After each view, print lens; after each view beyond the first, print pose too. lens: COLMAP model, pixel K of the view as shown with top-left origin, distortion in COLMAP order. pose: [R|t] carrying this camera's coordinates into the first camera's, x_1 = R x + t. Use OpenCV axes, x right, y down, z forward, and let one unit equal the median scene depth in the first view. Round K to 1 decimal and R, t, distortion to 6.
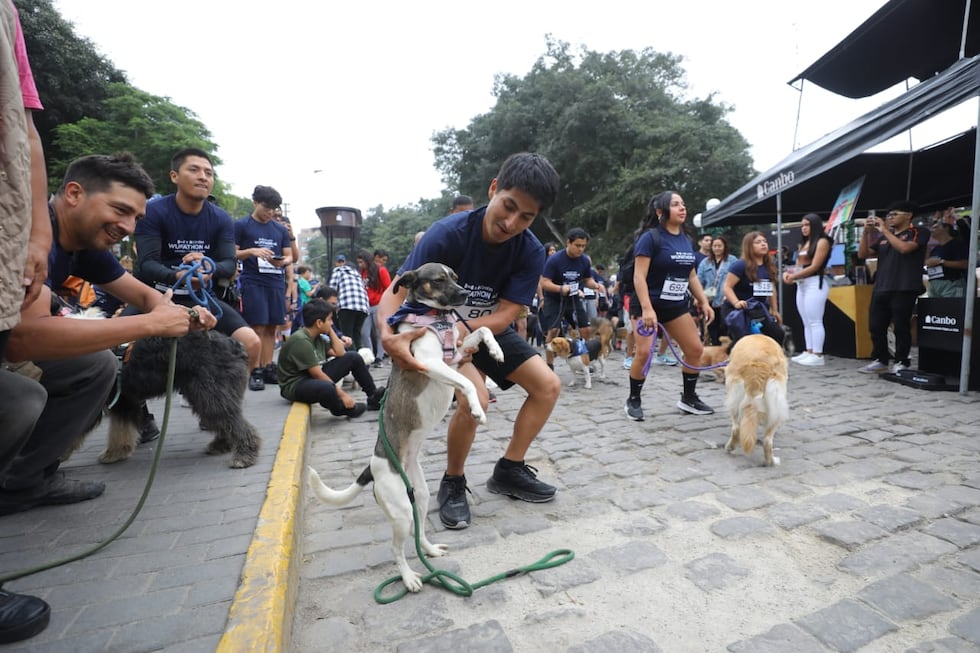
lens RADIAL K [[675.1, 0, 515.4], [0, 675.1, 328.8], [0, 0, 1]] dist [0.005317, 0.028712]
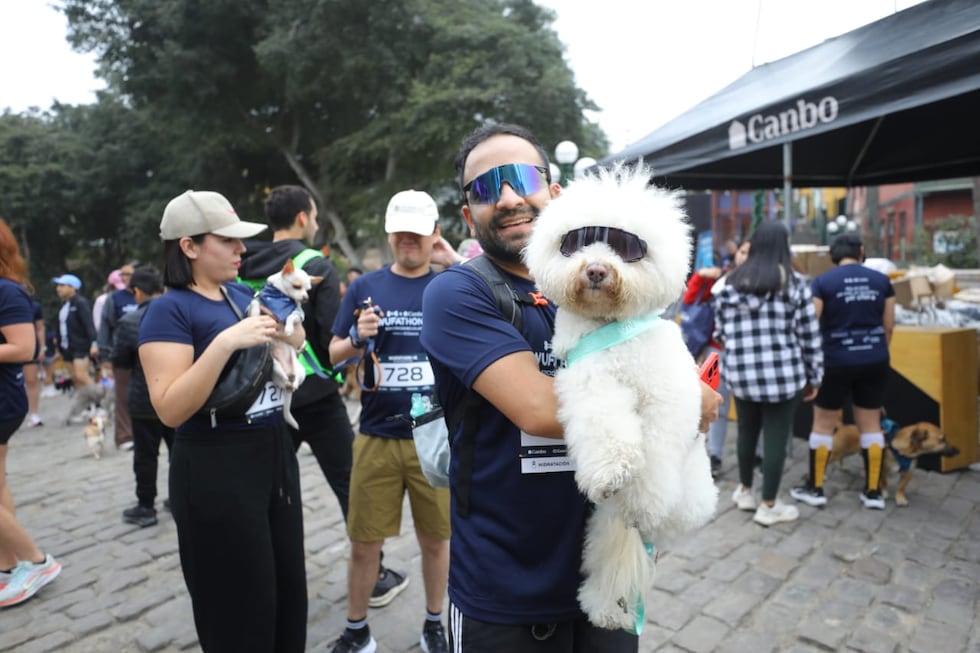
lens RADIAL K [[675.1, 0, 515.4], [0, 675.1, 328.8], [0, 0, 1]] dist [0.005317, 0.028712]
pose [[0.931494, -0.028917, 0.362604, 0.009606], [-0.005471, 0.995609, 0.093452, -0.063845], [-0.363714, -0.089033, 0.927246, 0.338974]]
